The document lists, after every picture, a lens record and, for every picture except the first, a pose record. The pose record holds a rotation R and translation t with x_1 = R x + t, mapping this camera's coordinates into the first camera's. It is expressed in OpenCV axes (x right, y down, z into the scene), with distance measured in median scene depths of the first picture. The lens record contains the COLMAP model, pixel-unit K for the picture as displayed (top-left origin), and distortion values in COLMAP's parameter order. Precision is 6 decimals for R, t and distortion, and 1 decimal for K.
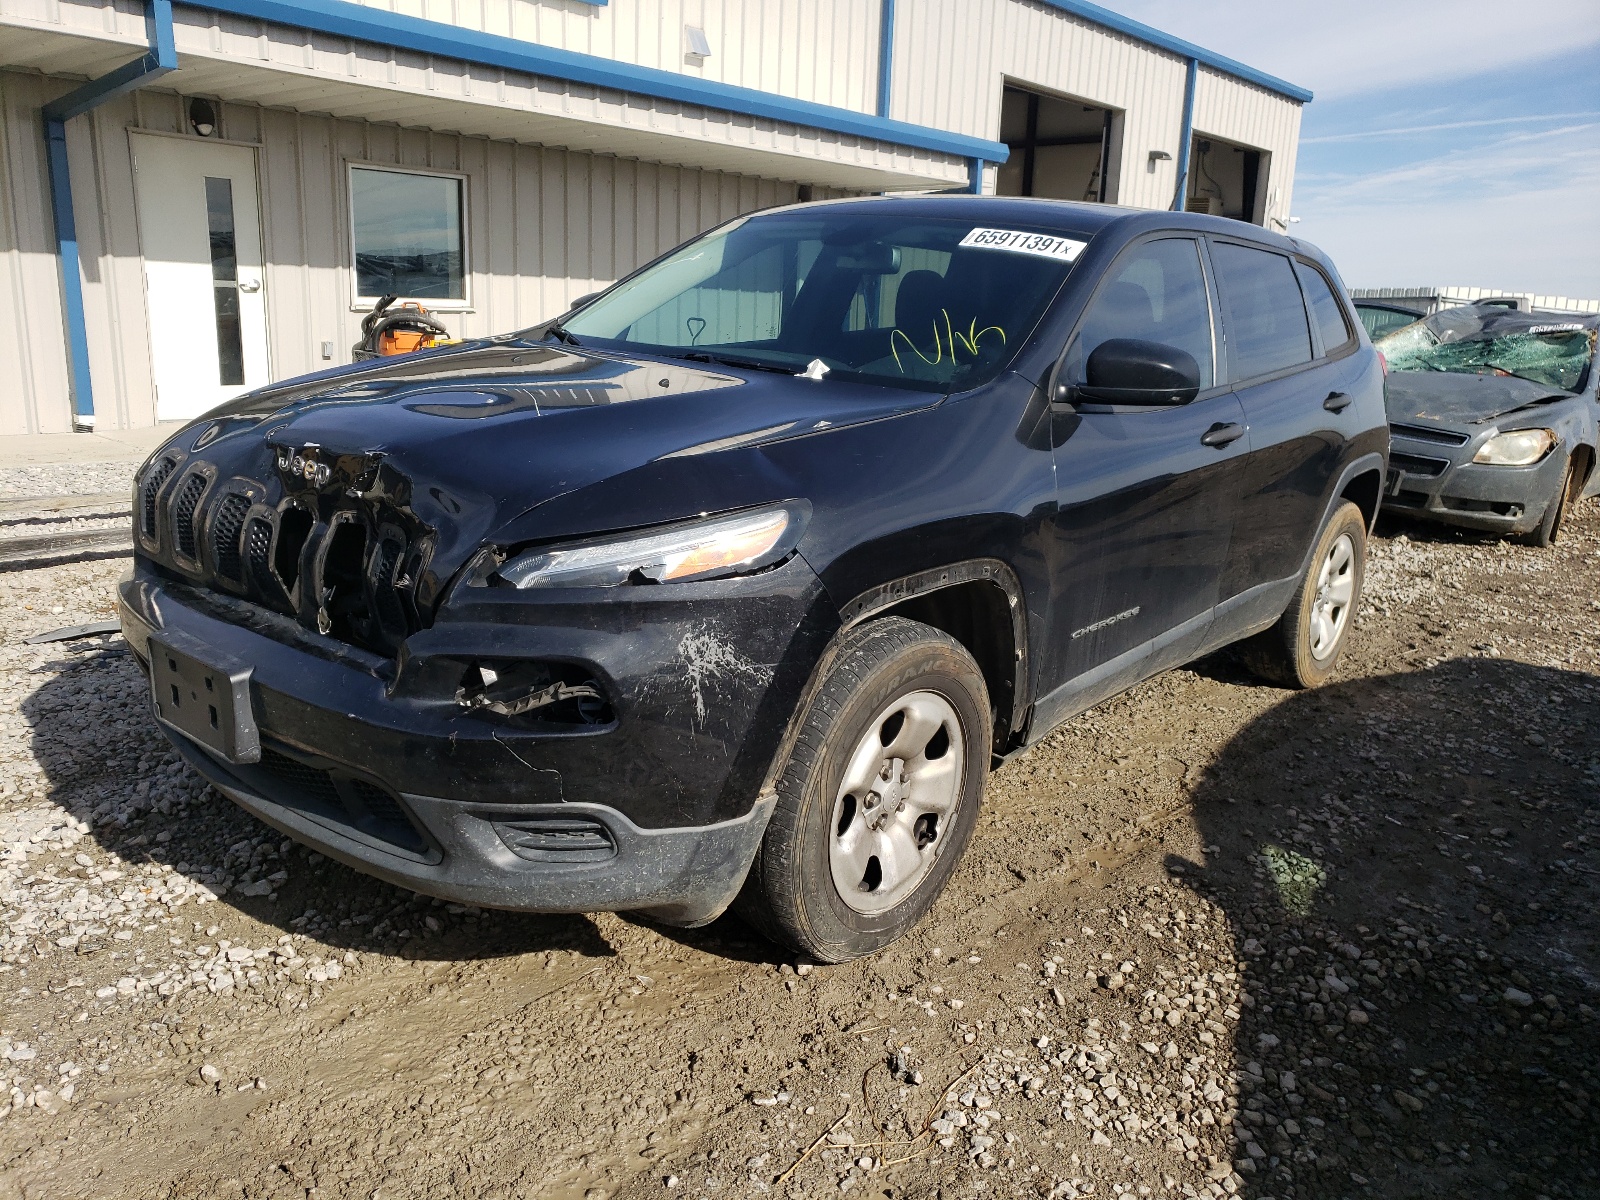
lens RADIAL K [[1213.5, 0, 798.7], [0, 1213.5, 603.7], [0, 0, 1]] dist [0.012699, -0.001076]
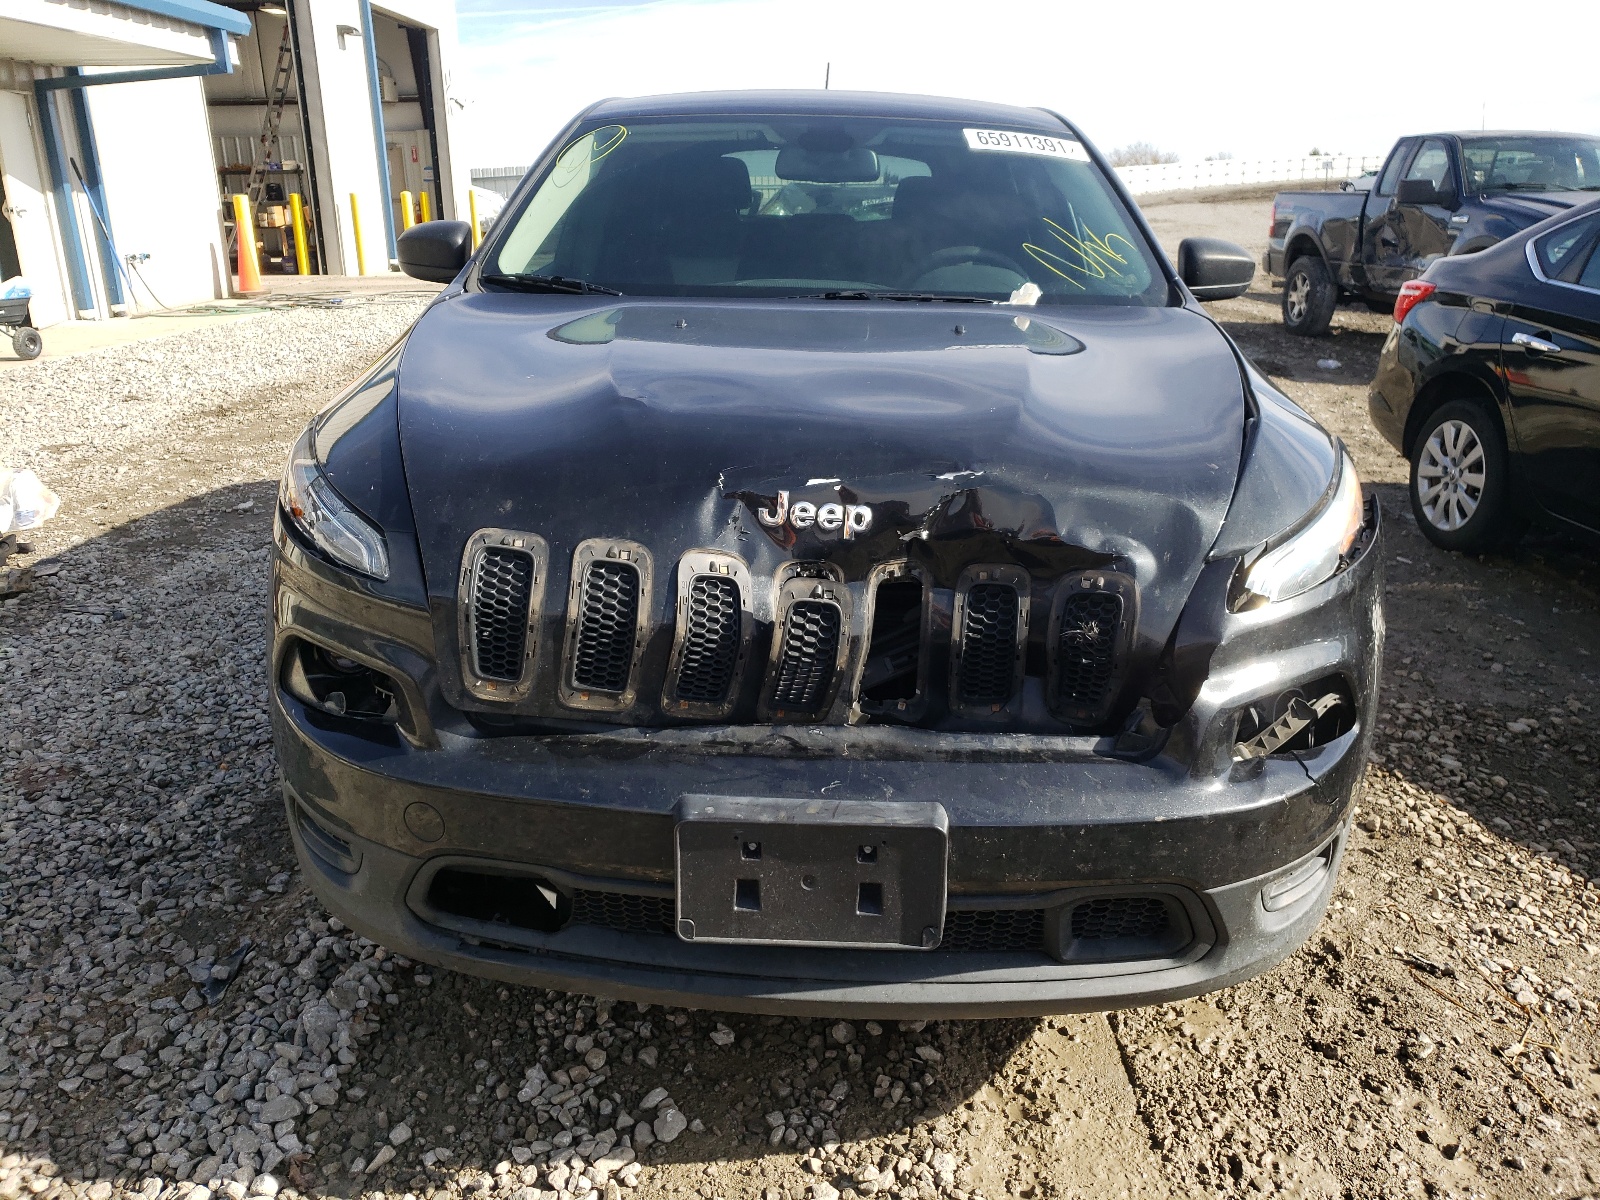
lens RADIAL K [[1213.5, 0, 800.7], [0, 1213.5, 596.2], [0, 0, 1]] dist [0.012699, -0.001076]
pose [[0.785090, -0.238853, 0.571475, -0.505075], [0.191137, 0.971050, 0.143276, -0.103382], [-0.589153, -0.003255, 0.808015, 0.279552]]
